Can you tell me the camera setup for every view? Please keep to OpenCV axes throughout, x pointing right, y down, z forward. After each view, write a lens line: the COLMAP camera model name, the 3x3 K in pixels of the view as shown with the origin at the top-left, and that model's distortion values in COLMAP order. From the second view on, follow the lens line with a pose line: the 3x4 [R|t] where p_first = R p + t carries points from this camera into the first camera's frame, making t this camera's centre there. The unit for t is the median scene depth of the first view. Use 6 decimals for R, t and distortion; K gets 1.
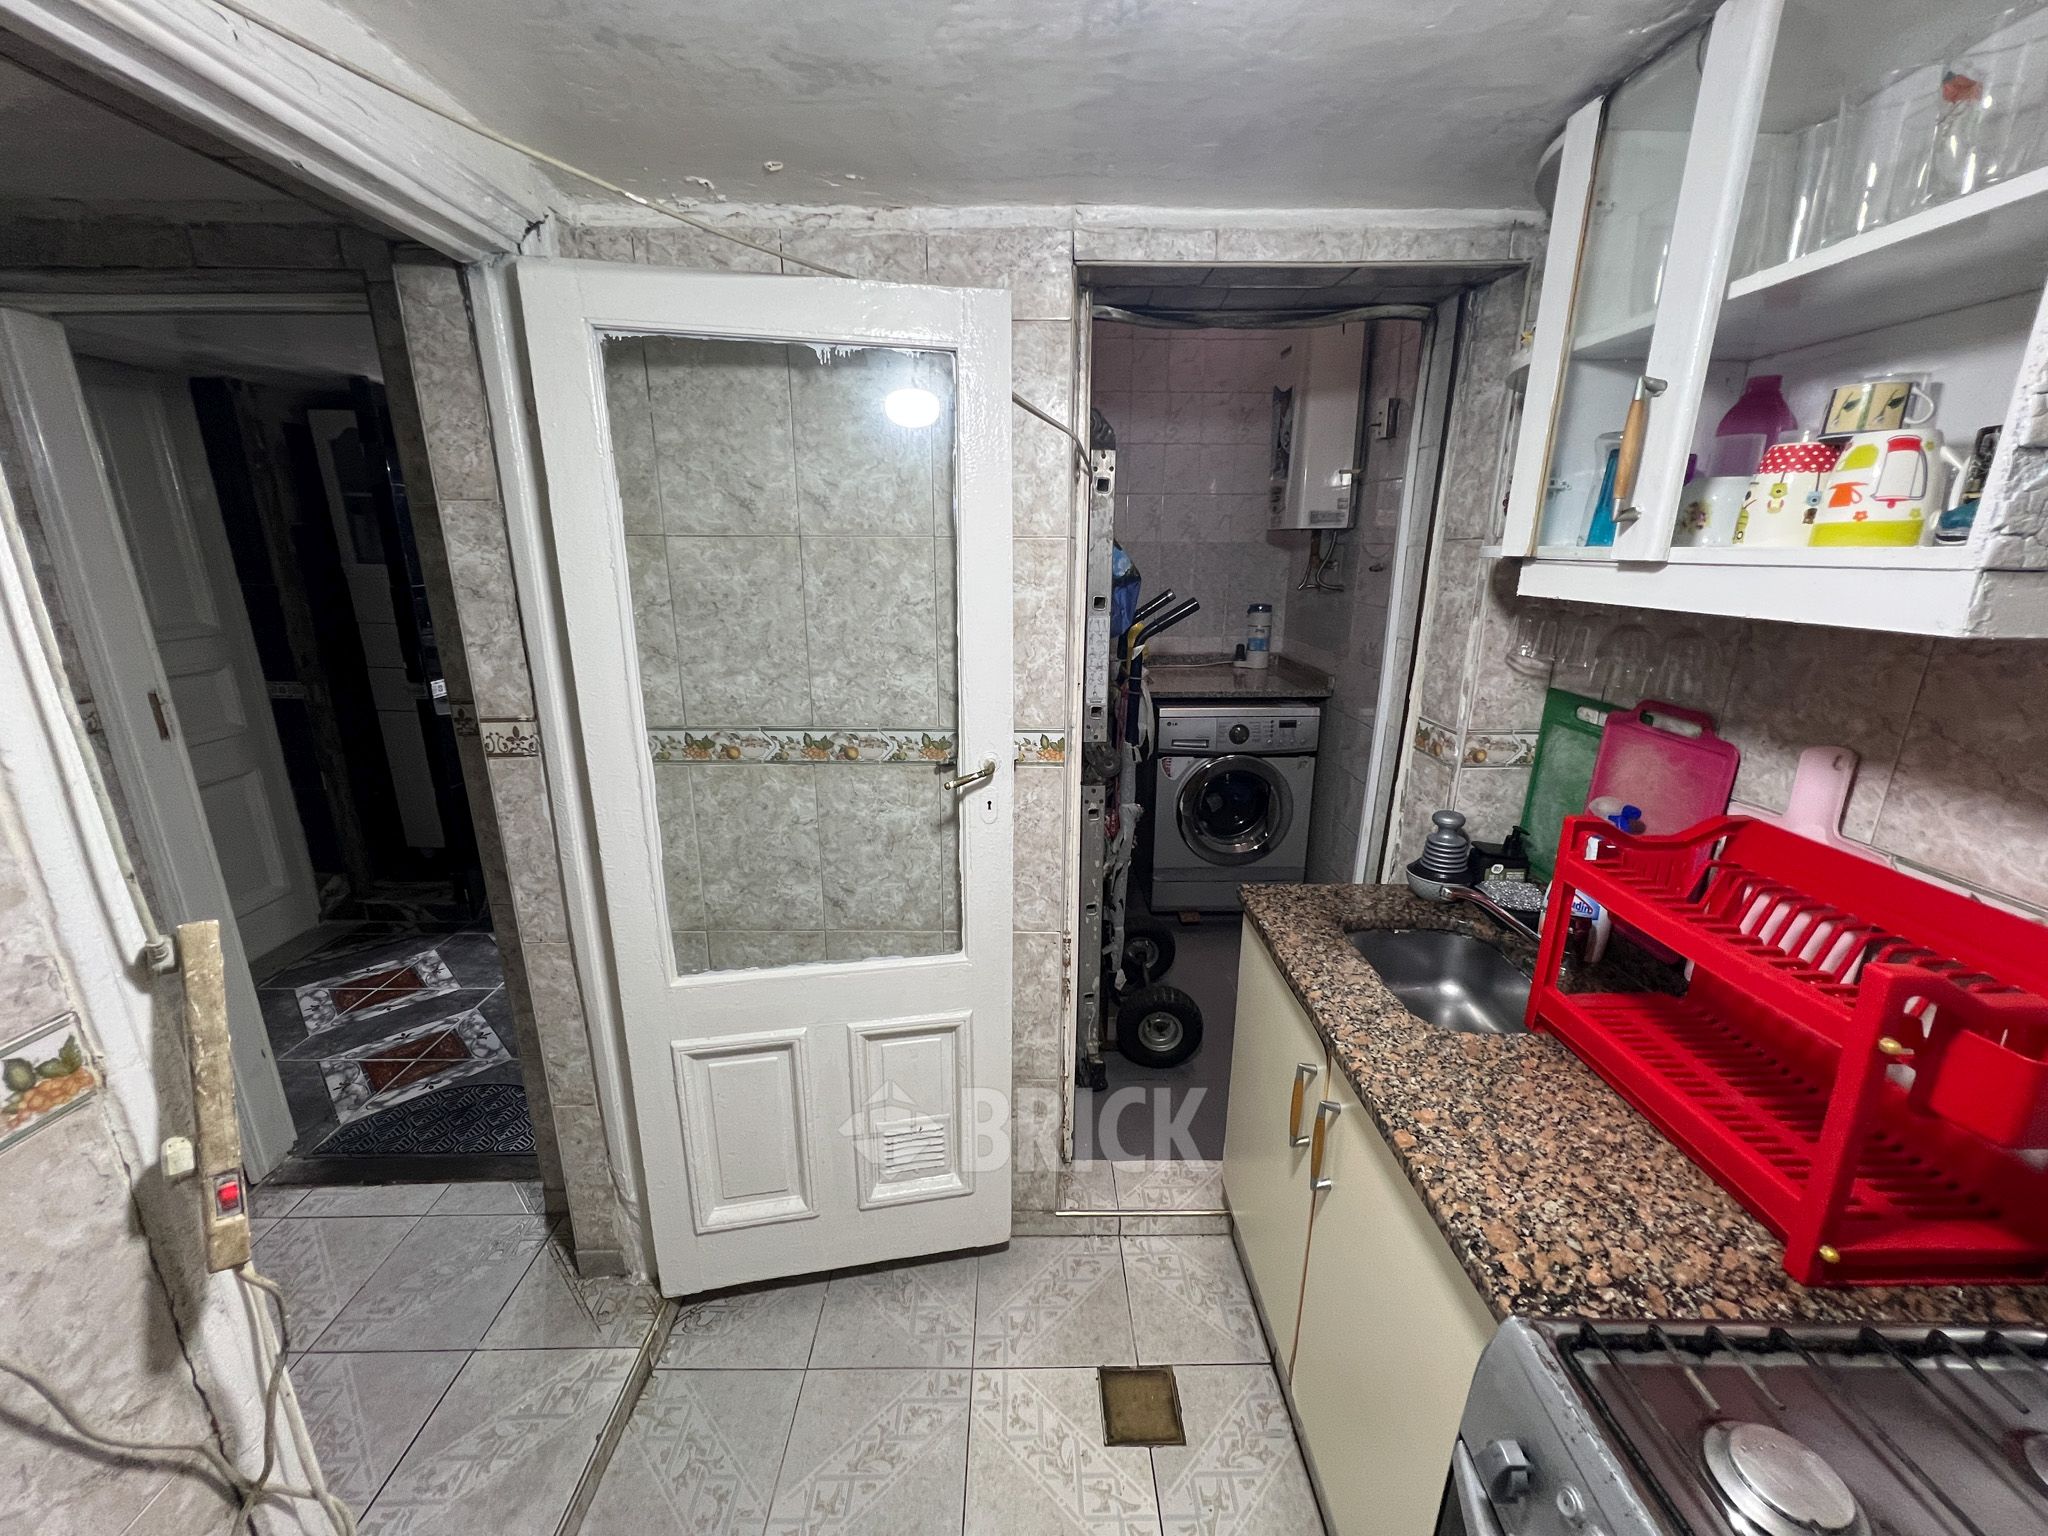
lens RADIAL K [[820.5, 0, 1027.3], [0, 820.5, 771.7], [0, 0, 1]] dist [-0.000773, 0.000383]
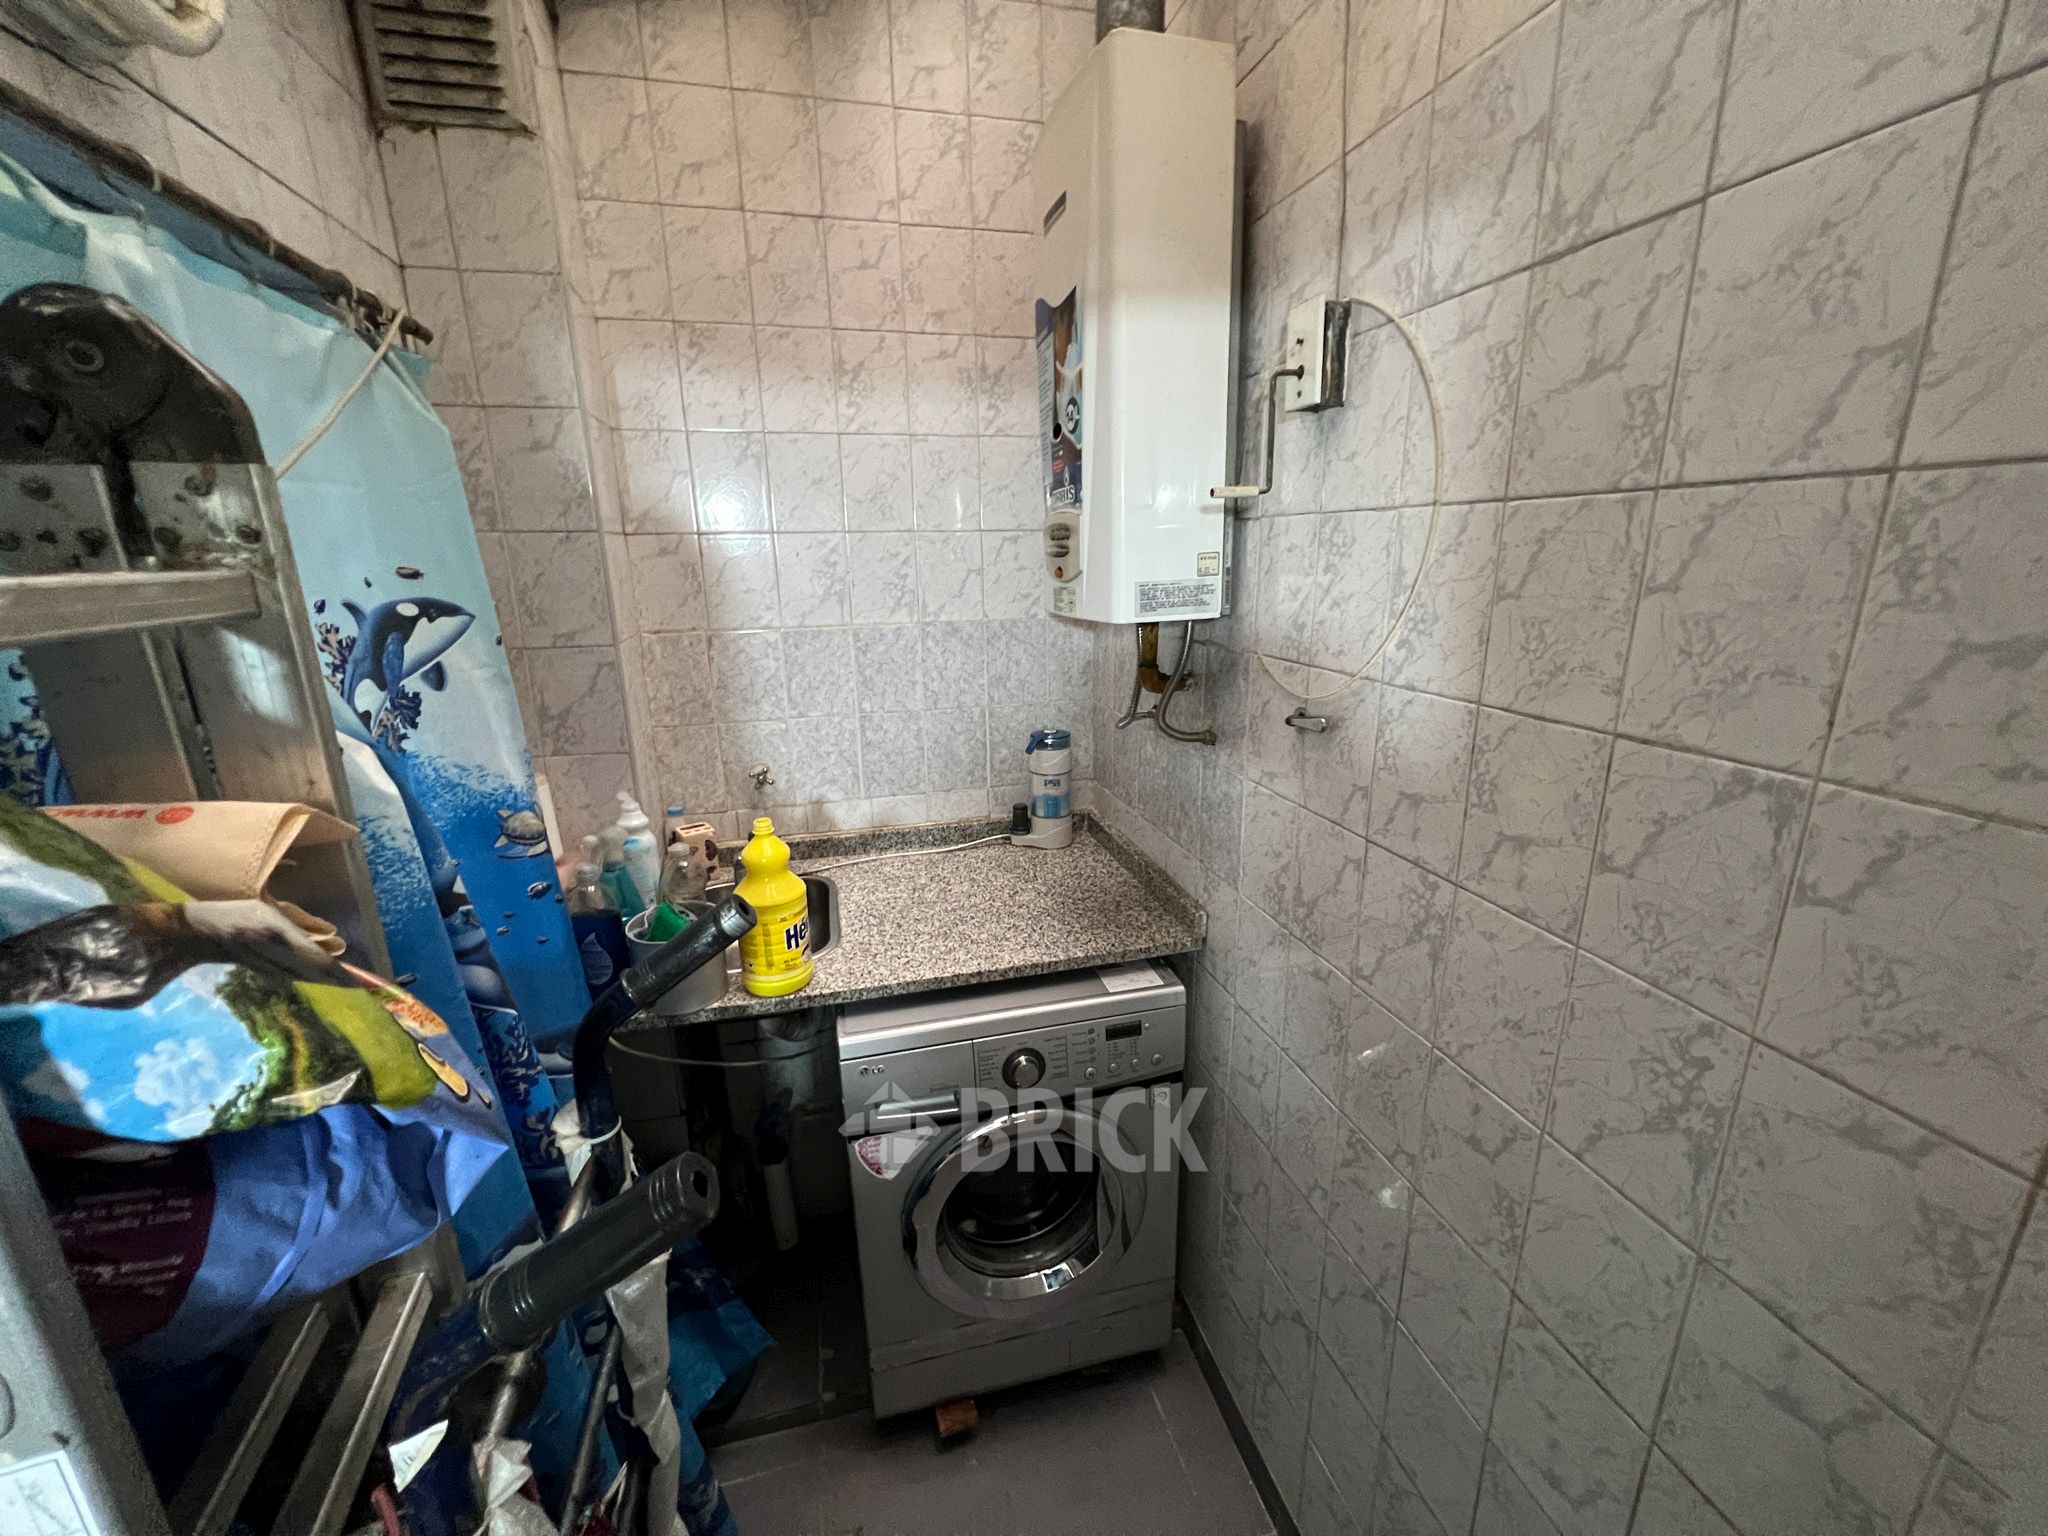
lens RADIAL K [[812.7, 0, 1025.3], [0, 812.7, 769.3], [0, 0, 1]] dist [-0.005459, 0.000501]
pose [[0.972284, -0.077824, 0.220472, 0.175600], [0.080072, 0.996788, -0.001268, -0.211925], [-0.219665, 0.018886, 0.975393, 0.567044]]
